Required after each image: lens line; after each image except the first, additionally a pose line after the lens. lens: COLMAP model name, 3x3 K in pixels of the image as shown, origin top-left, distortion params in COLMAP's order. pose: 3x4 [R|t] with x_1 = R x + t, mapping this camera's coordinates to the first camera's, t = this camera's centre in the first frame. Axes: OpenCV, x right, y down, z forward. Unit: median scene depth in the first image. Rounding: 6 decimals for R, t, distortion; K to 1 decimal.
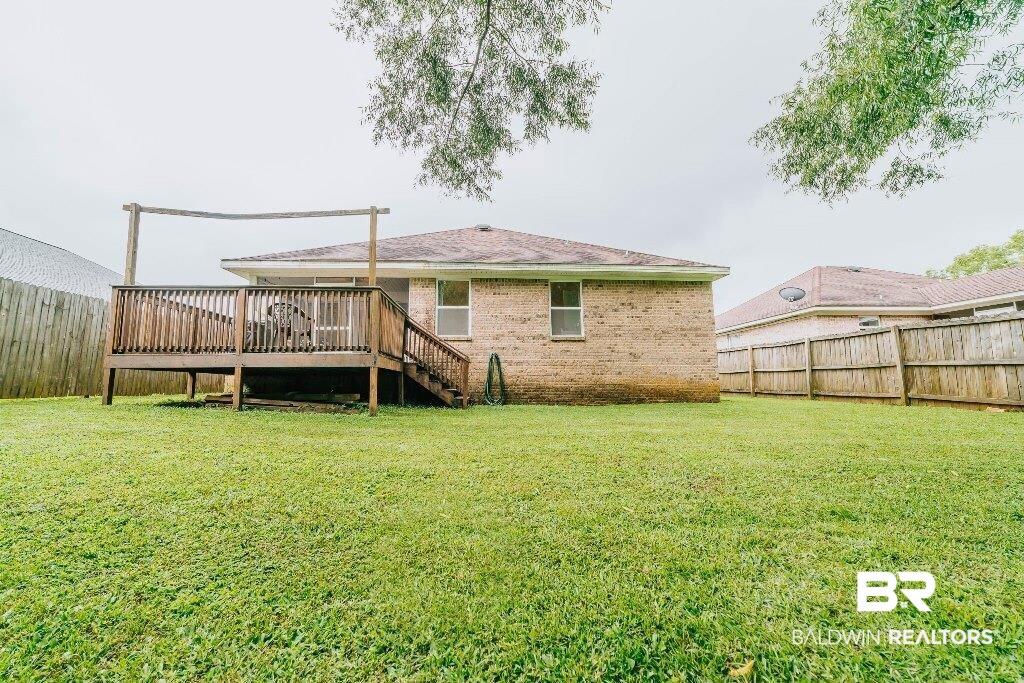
lens RADIAL K [[389.3, 0, 500.8], [0, 389.3, 343.2], [0, 0, 1]] dist [-0.008166, 0.000543]
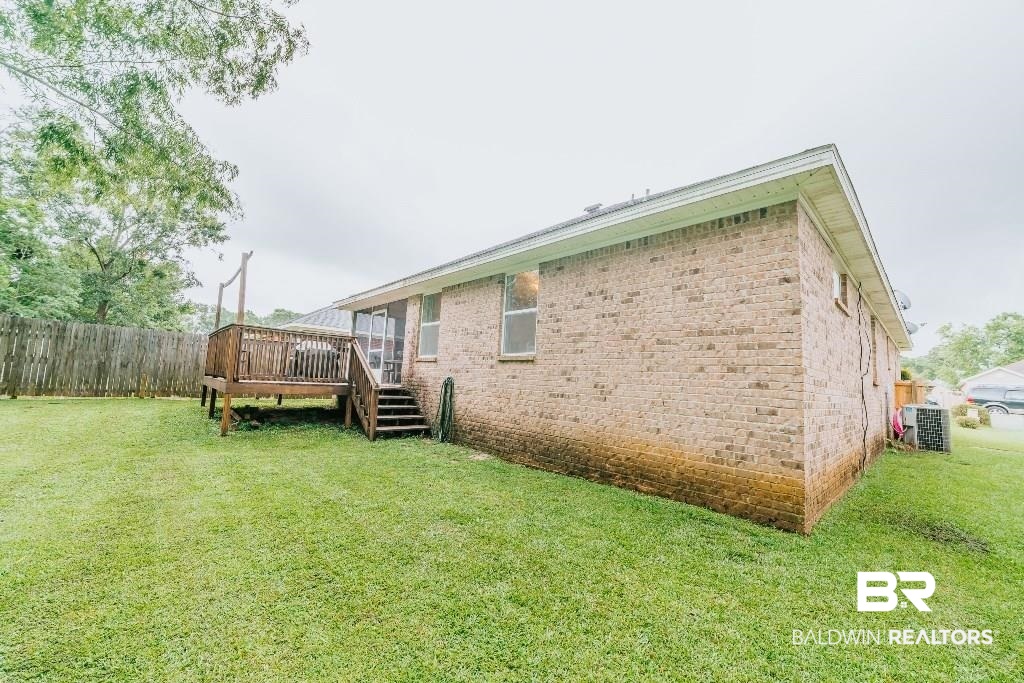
lens RADIAL K [[389.3, 0, 505.8], [0, 389.3, 343.7], [0, 0, 1]] dist [-0.008166, 0.000543]
pose [[0.627324, -0.036828, -0.777887, 0.684638], [0.026693, 0.999311, -0.025784, -0.019527], [0.778301, -0.004589, 0.627875, 0.577623]]
